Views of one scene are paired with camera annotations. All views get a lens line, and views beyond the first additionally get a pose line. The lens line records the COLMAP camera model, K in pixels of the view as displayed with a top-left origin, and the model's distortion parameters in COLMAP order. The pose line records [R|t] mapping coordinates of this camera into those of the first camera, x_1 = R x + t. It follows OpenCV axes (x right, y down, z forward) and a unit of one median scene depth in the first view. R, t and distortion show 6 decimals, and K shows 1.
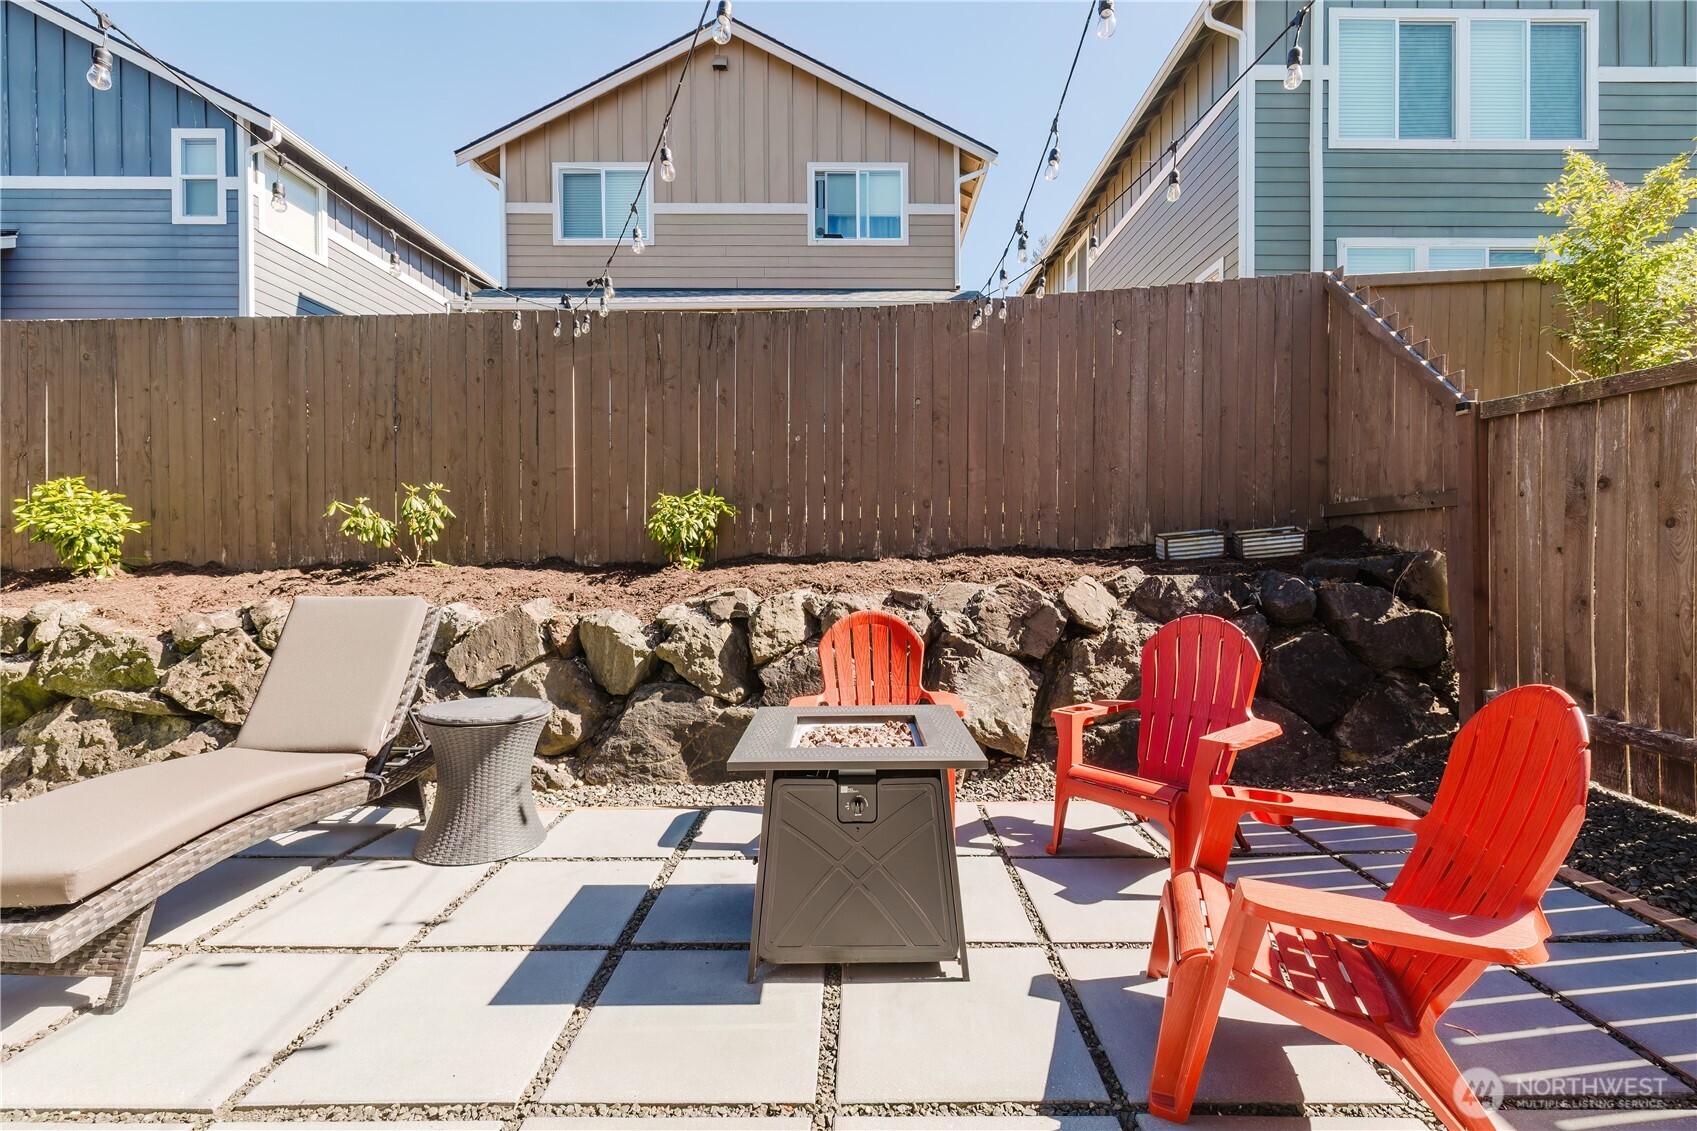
lens RADIAL K [[721.1, 0, 849.7], [0, 721.1, 552.1], [0, 0, 1]] dist [0.000106, -0.000547]
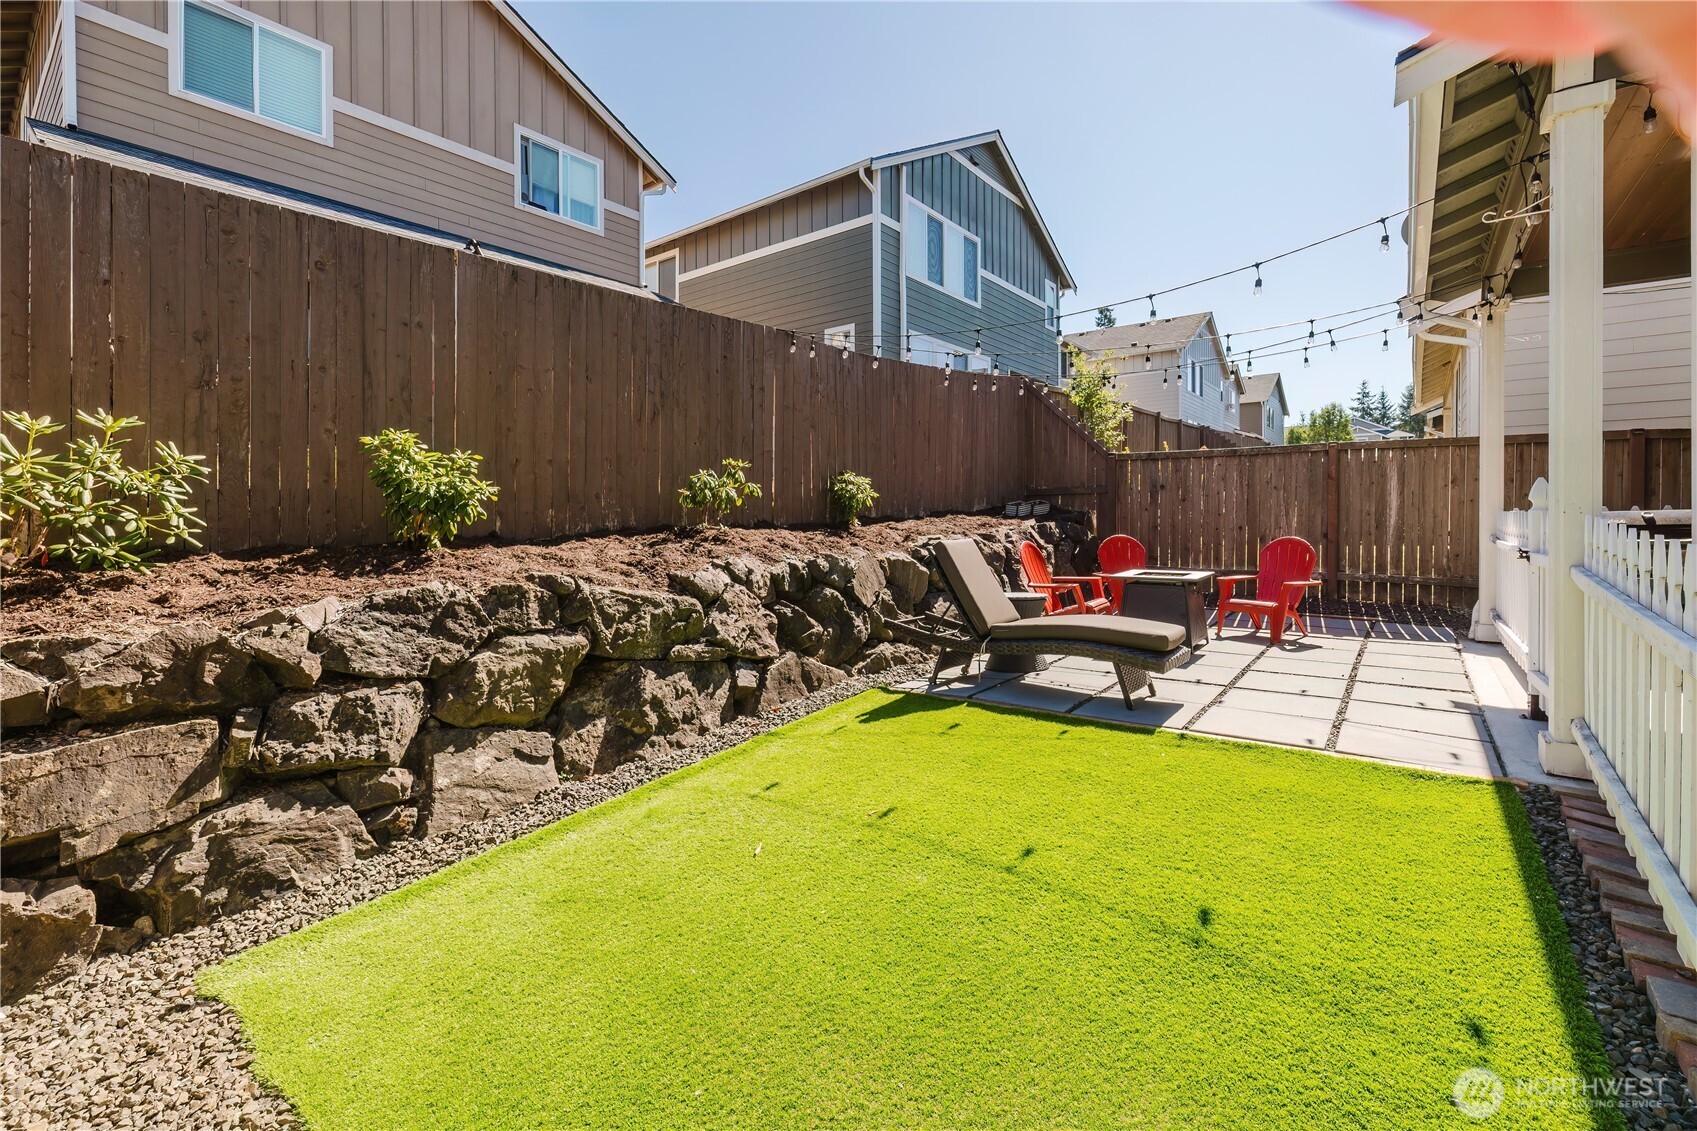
lens RADIAL K [[721.1, 0, 836.5], [0, 721.1, 522.6], [0, 0, 1]] dist [0.000106, -0.000547]
pose [[0.631051, -0.017934, 0.775534, -1.303115], [0.015322, 0.999826, 0.010654, -0.000438], [-0.775590, 0.005159, 0.631216, 0.101021]]
